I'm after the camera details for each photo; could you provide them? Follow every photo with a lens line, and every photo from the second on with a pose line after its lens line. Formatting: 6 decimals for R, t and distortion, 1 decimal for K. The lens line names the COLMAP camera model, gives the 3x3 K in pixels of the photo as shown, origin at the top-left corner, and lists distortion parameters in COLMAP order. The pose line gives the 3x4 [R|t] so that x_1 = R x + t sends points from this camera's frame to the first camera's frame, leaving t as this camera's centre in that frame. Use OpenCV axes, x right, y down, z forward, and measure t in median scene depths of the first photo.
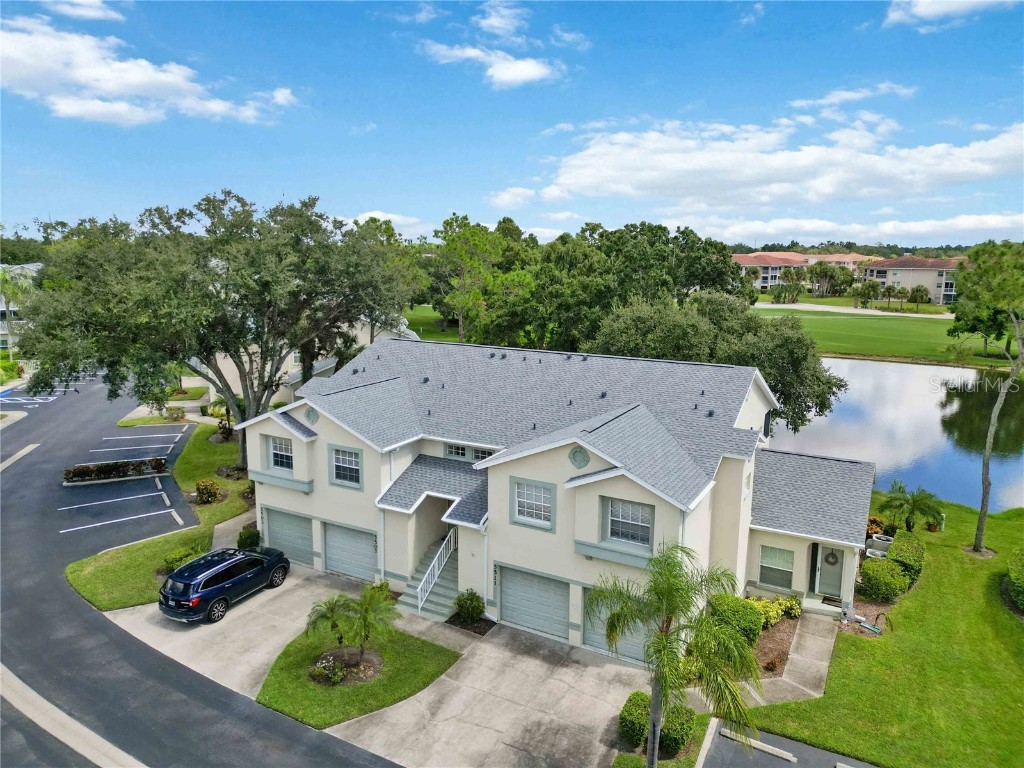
lens RADIAL K [[712.5, 0, 512.0], [0, 712.5, 384.0], [0, 0, 1]] dist [0.073842, -0.072655]
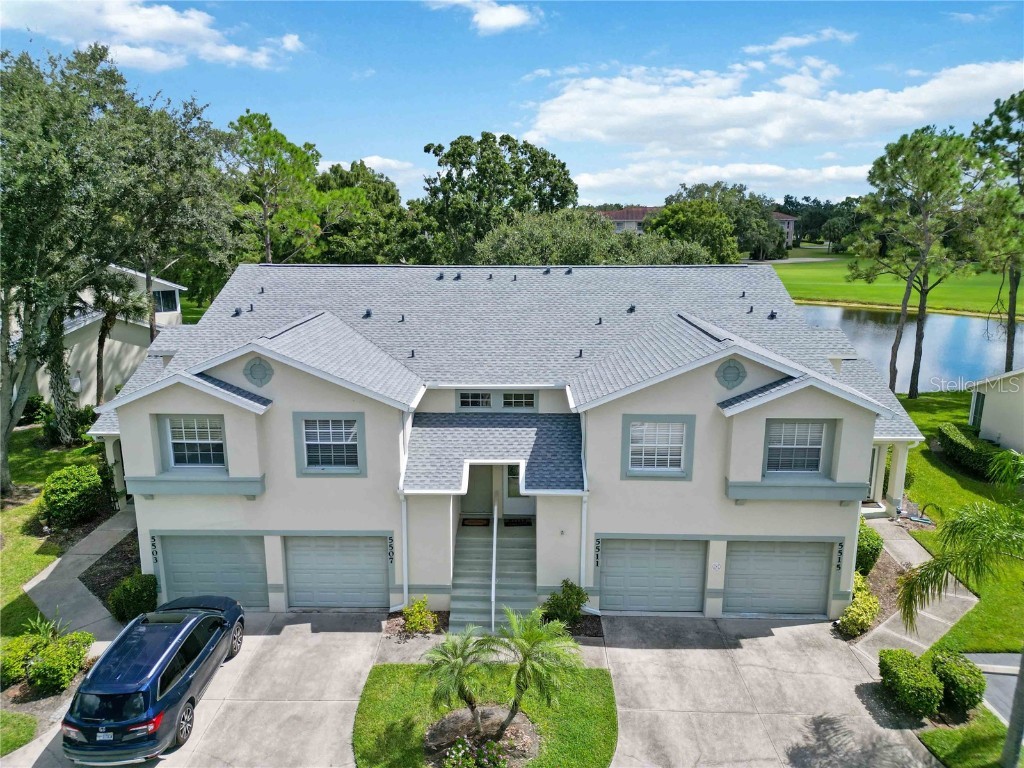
lens RADIAL K [[712.5, 0, 512.0], [0, 712.5, 384.0], [0, 0, 1]] dist [0.073842, -0.072655]
pose [[0.885258, -0.113894, 0.450939, -0.374835], [0.091540, 0.993256, 0.071162, 0.031314], [-0.456002, -0.021718, 0.889714, 0.355829]]
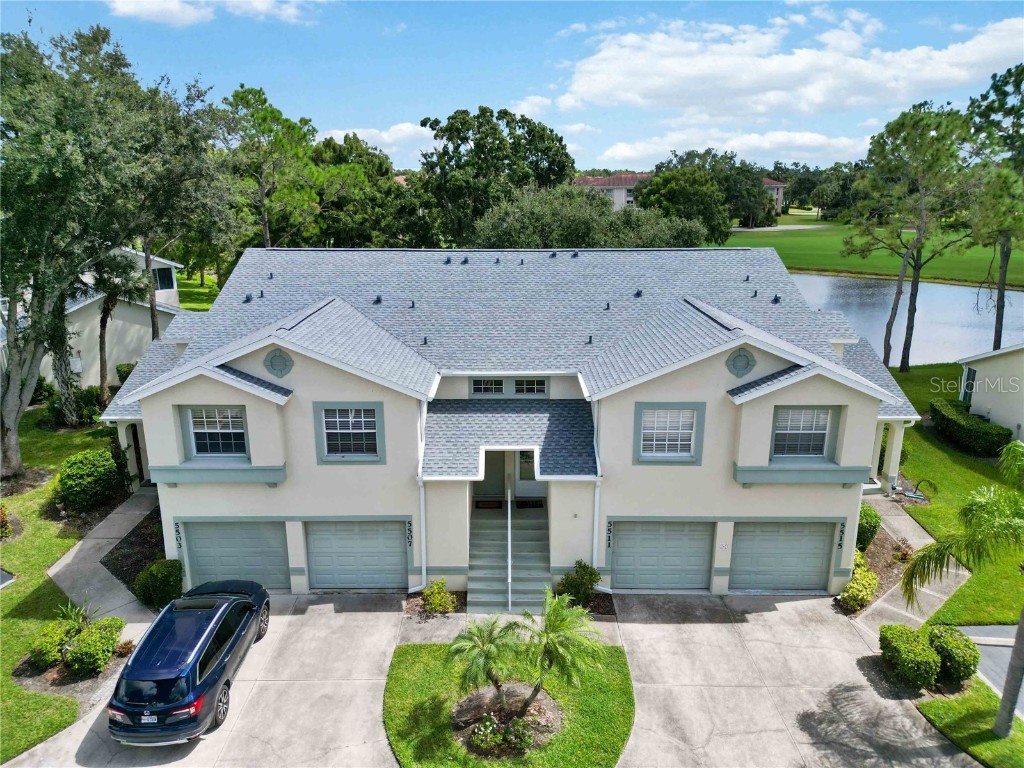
lens RADIAL K [[712.5, 0, 512.0], [0, 712.5, 384.0], [0, 0, 1]] dist [0.073842, -0.072655]
pose [[0.876606, -0.139940, 0.460411, -0.401439], [0.095847, 0.988386, 0.117925, 0.008141], [-0.471566, -0.059245, 0.879838, 0.354772]]
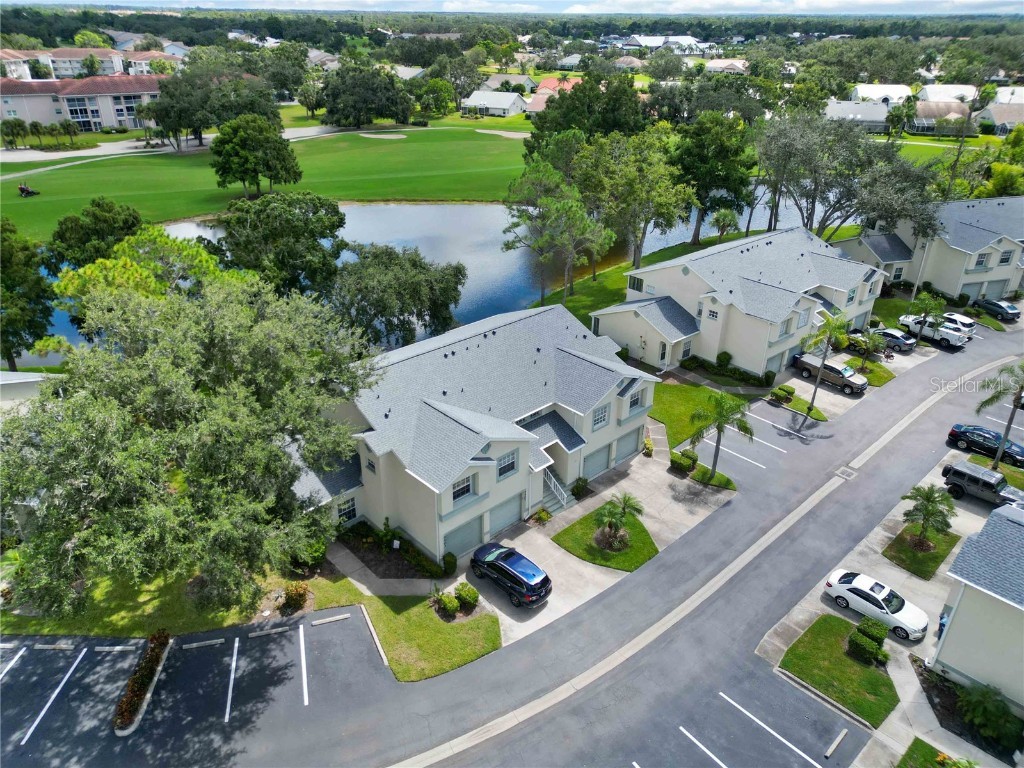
lens RADIAL K [[712.5, 0, 512.0], [0, 712.5, 384.0], [0, 0, 1]] dist [0.073842, -0.072655]
pose [[0.308433, -0.442050, 0.842295, -1.399324], [0.170511, 0.896815, 0.408226, -0.633361], [-0.935839, 0.017710, 0.351982, 0.478505]]
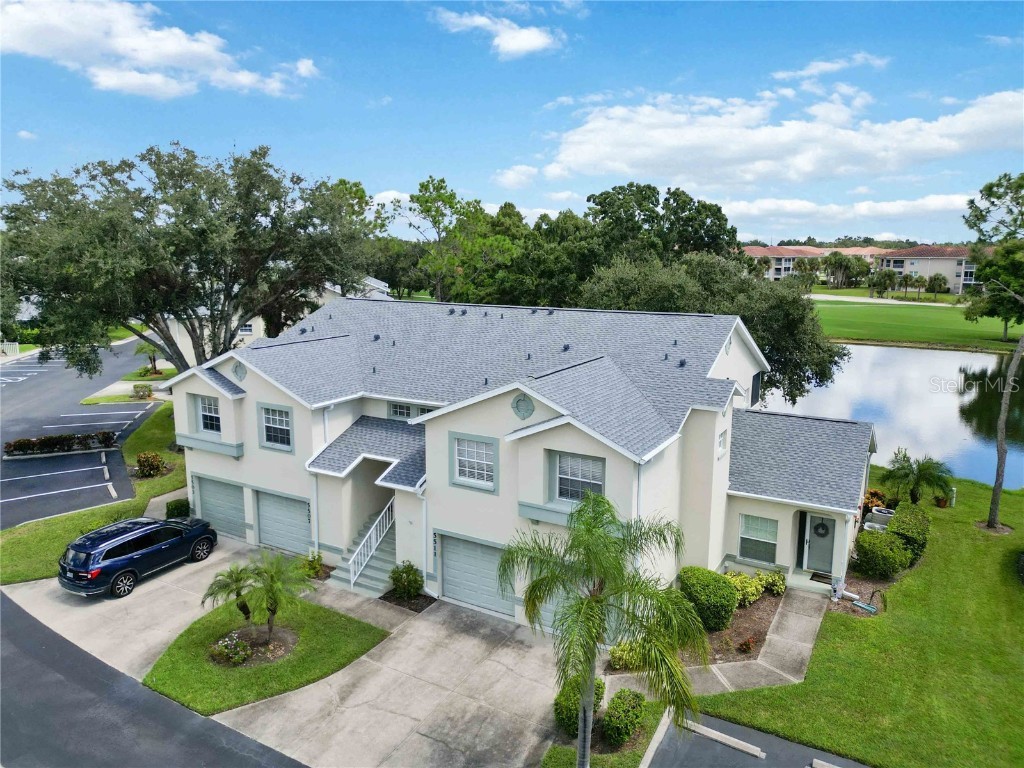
lens RADIAL K [[712.5, 0, 512.0], [0, 712.5, 384.0], [0, 0, 1]] dist [0.073842, -0.072655]
pose [[0.999774, -0.001395, -0.021194, 0.082213], [0.001394, 0.999999, -0.000041, 0.062567], [0.021194, 0.000011, 0.999775, 0.110302]]
